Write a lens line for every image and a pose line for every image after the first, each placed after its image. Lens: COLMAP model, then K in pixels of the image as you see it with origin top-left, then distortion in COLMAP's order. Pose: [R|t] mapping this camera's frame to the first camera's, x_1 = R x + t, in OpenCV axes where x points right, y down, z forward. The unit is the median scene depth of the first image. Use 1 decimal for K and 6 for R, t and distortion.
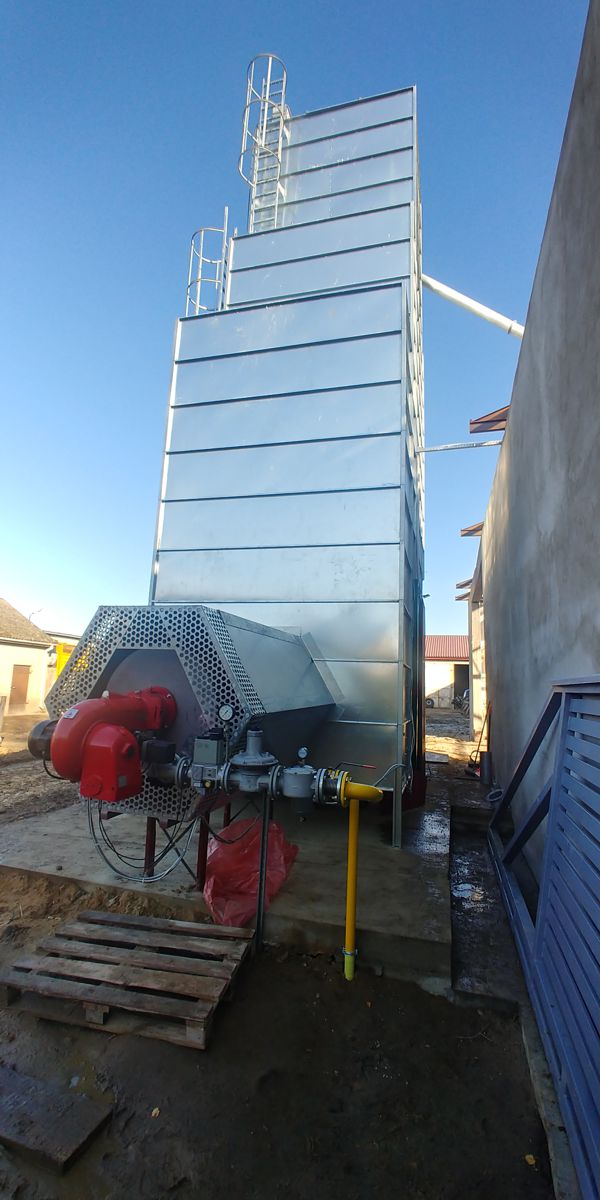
lens RADIAL K [[521.2, 0, 294.6], [0, 521.2, 598.8], [0, 0, 1]] dist [-0.021135, 0.000091]
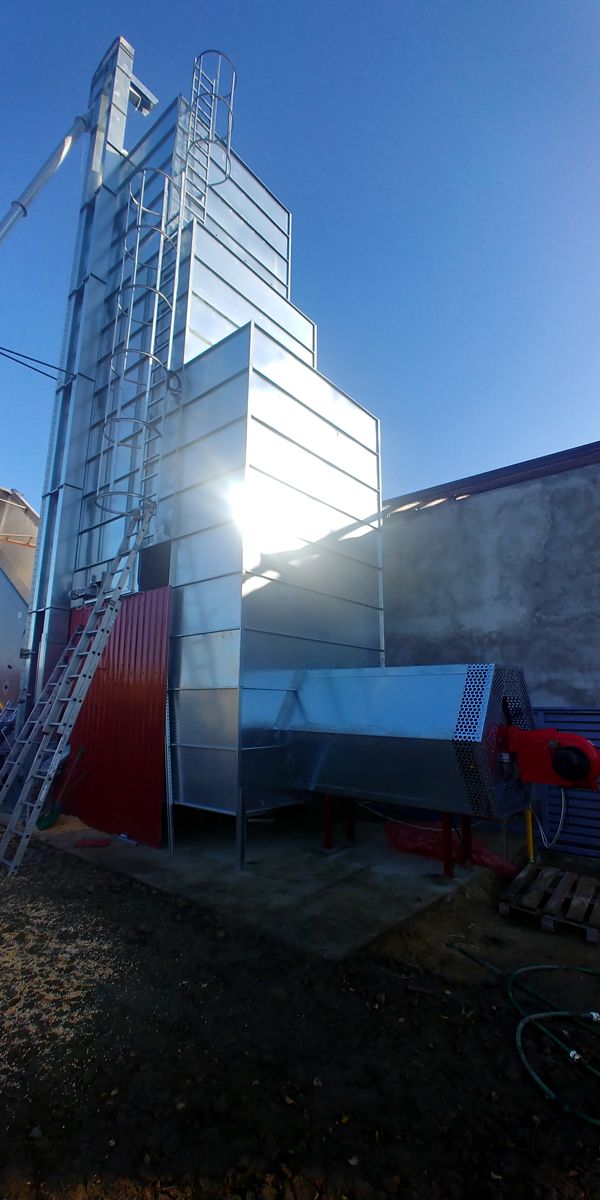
lens RADIAL K [[520.9, 0, 300.0], [0, 520.9, 600.0], [0, 0, 1]] dist [-0.021208, -0.000747]
pose [[0.408277, 0.142251, 0.901706, -1.845451], [-0.140893, 0.985767, -0.091719, 0.046837], [-0.901920, -0.089597, 0.422508, 0.942097]]
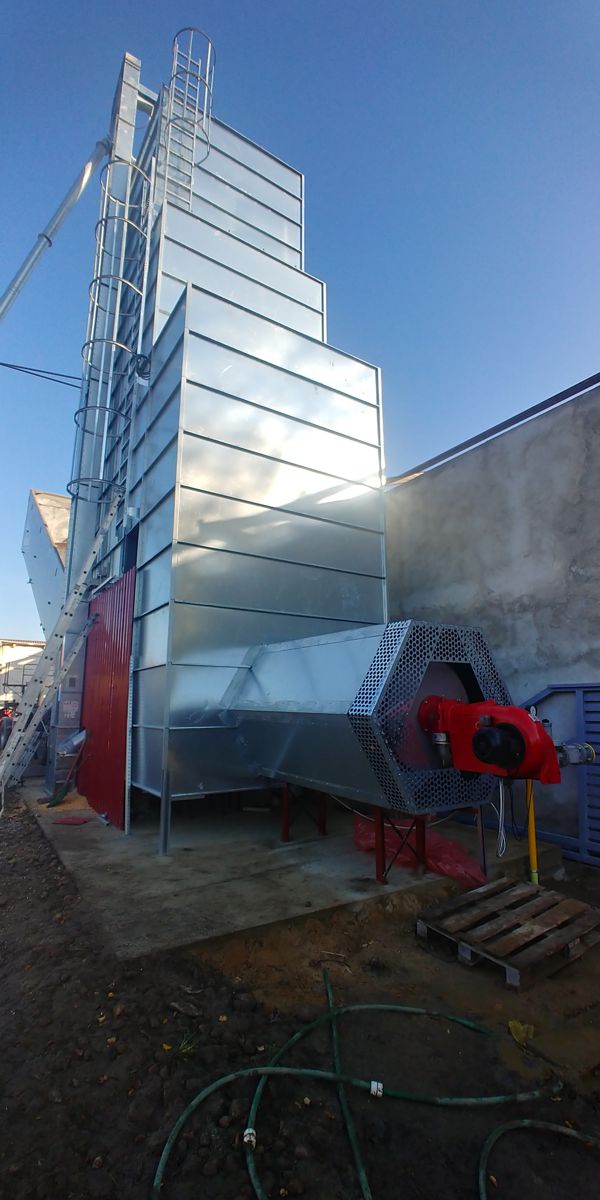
lens RADIAL K [[520.6, 0, 298.7], [0, 520.6, 601.7], [0, 0, 1]] dist [-0.022886, 0.001021]
pose [[0.656520, 0.104118, 0.747088, -1.358347], [-0.096277, 0.993894, -0.053909, 0.057903], [-0.748139, -0.036535, 0.662535, 0.499965]]
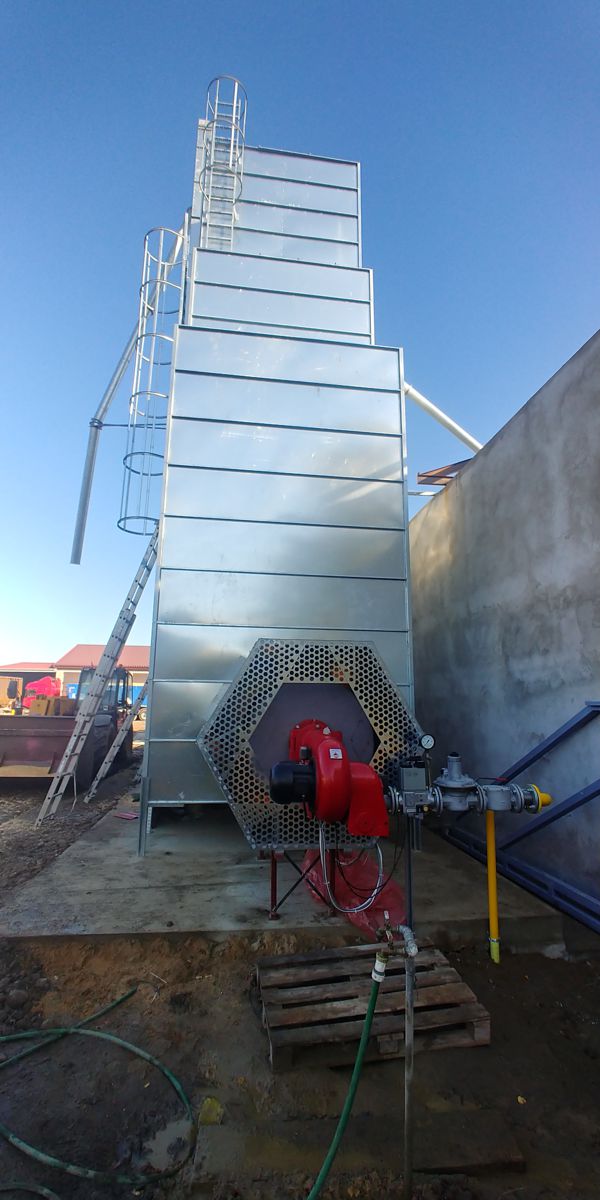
lens RADIAL K [[521.2, 0, 294.6], [0, 521.2, 598.8], [0, 0, 1]] dist [-0.021135, 0.000091]
pose [[0.917338, 0.047784, 0.395232, -0.731101], [-0.039878, 0.998807, -0.028200, -0.036899], [-0.396108, 0.010108, 0.918148, 0.083602]]
